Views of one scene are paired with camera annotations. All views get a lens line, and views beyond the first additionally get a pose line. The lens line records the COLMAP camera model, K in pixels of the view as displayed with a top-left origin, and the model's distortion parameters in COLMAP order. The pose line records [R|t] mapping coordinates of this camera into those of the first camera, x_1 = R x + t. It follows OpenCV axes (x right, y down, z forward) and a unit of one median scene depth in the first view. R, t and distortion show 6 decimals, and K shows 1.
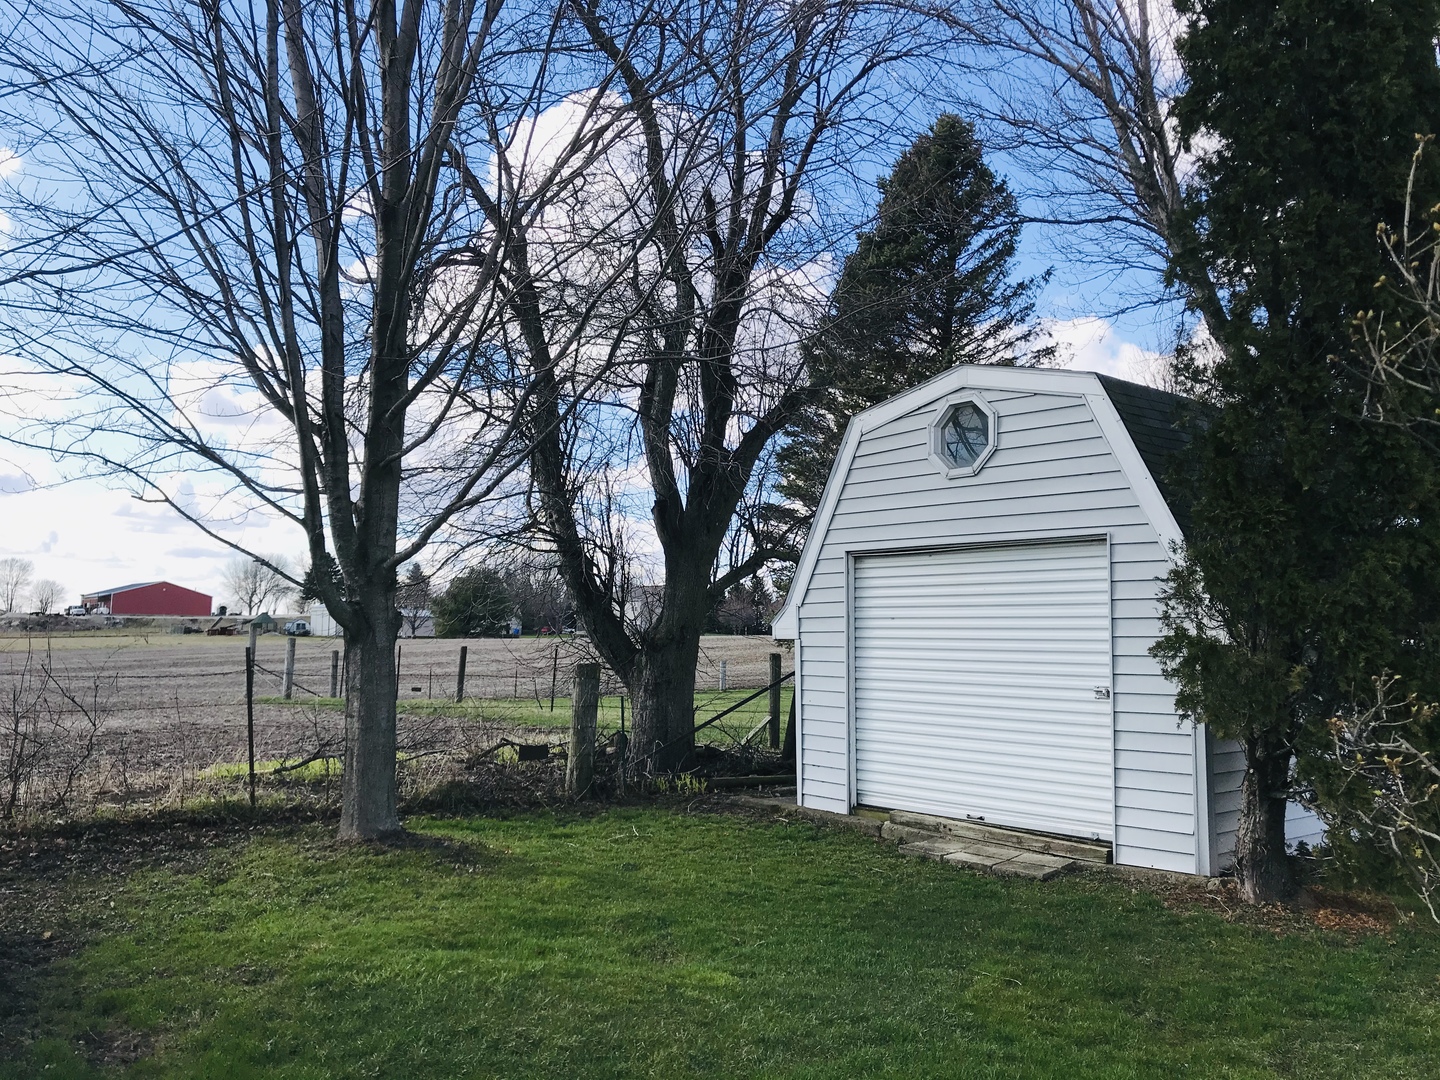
lens RADIAL K [[1182.3, 0, 723.4], [0, 1182.3, 515.9], [0, 0, 1]] dist [0.081085, -0.152839]
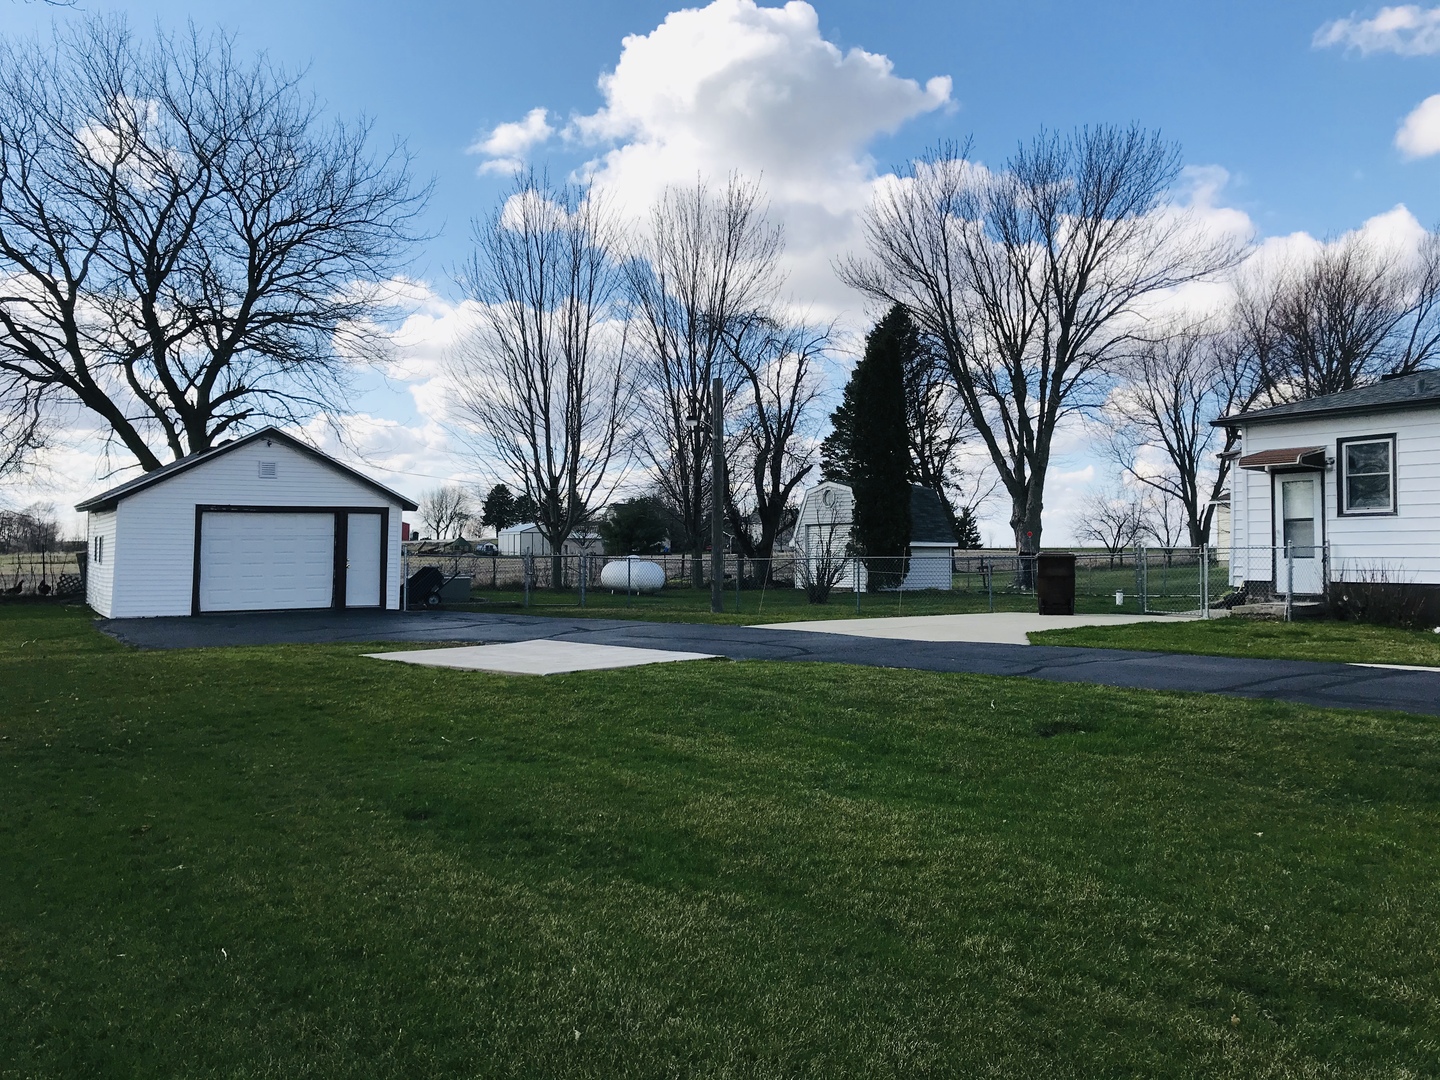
lens RADIAL K [[1182.3, 0, 723.4], [0, 1182.3, 515.9], [0, 0, 1]] dist [0.081085, -0.152839]
pose [[0.993086, -0.018648, -0.115899, 0.026261], [0.026630, 0.997350, 0.067709, -0.024848], [0.114329, -0.070327, 0.990951, -0.266277]]
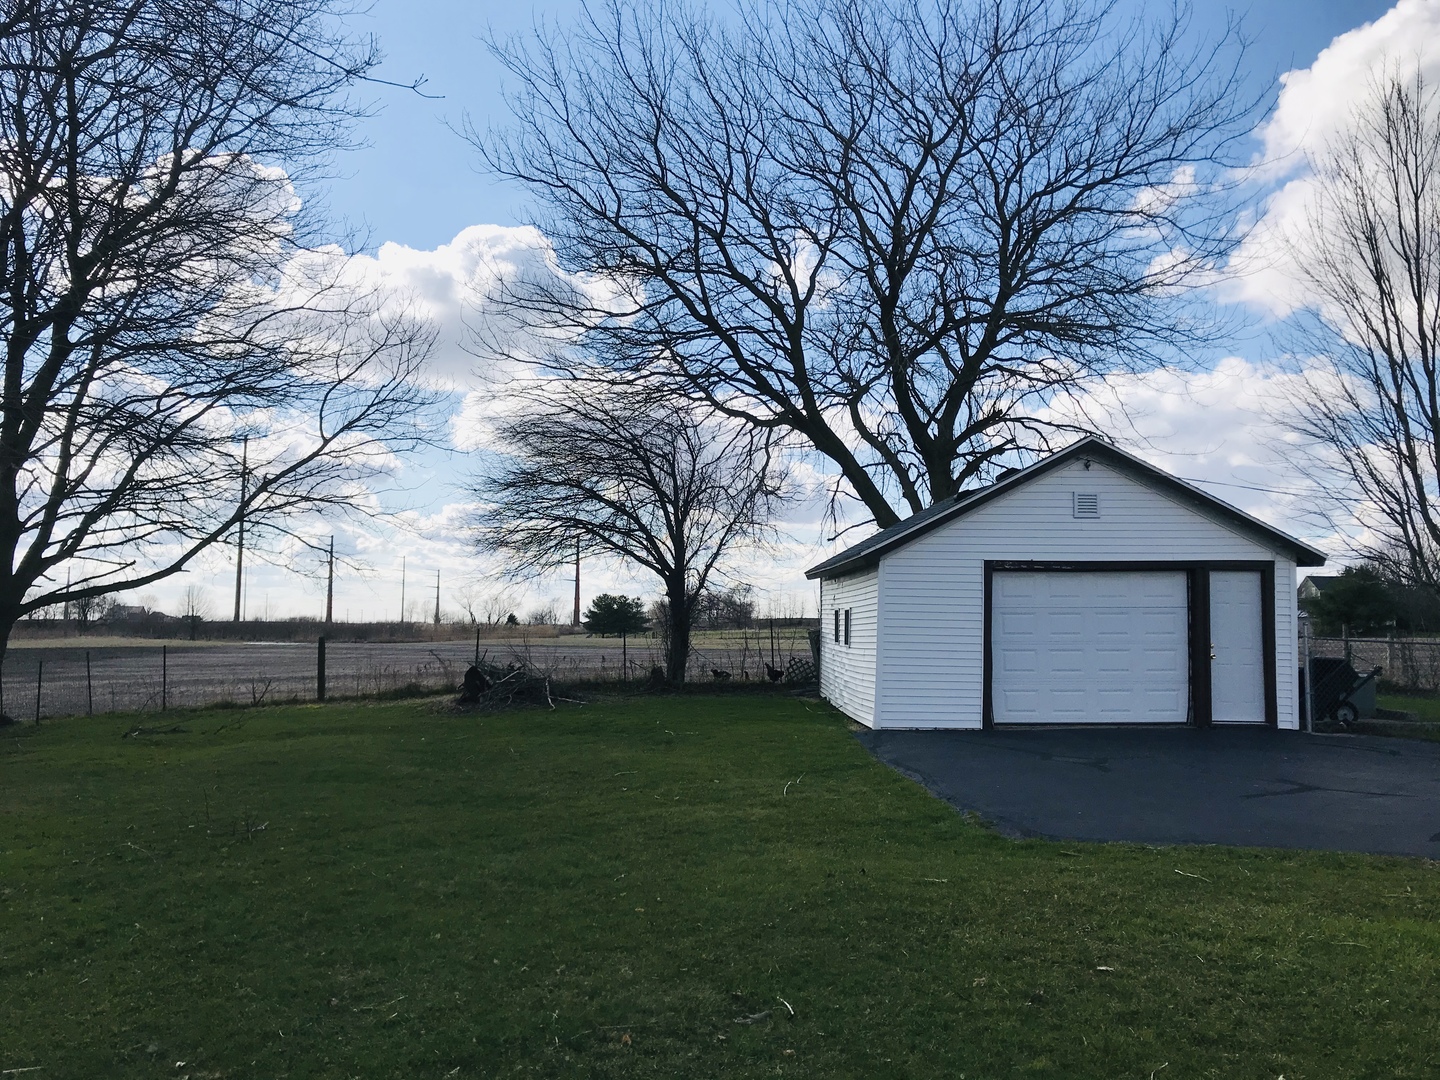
lens RADIAL K [[1182.3, 0, 723.4], [0, 1182.3, 515.9], [0, 0, 1]] dist [0.081085, -0.152839]
pose [[0.795878, -0.068609, -0.601557, -0.037325], [0.068677, 0.997376, -0.022892, -0.018574], [0.601550, -0.023095, 0.798502, -0.190000]]
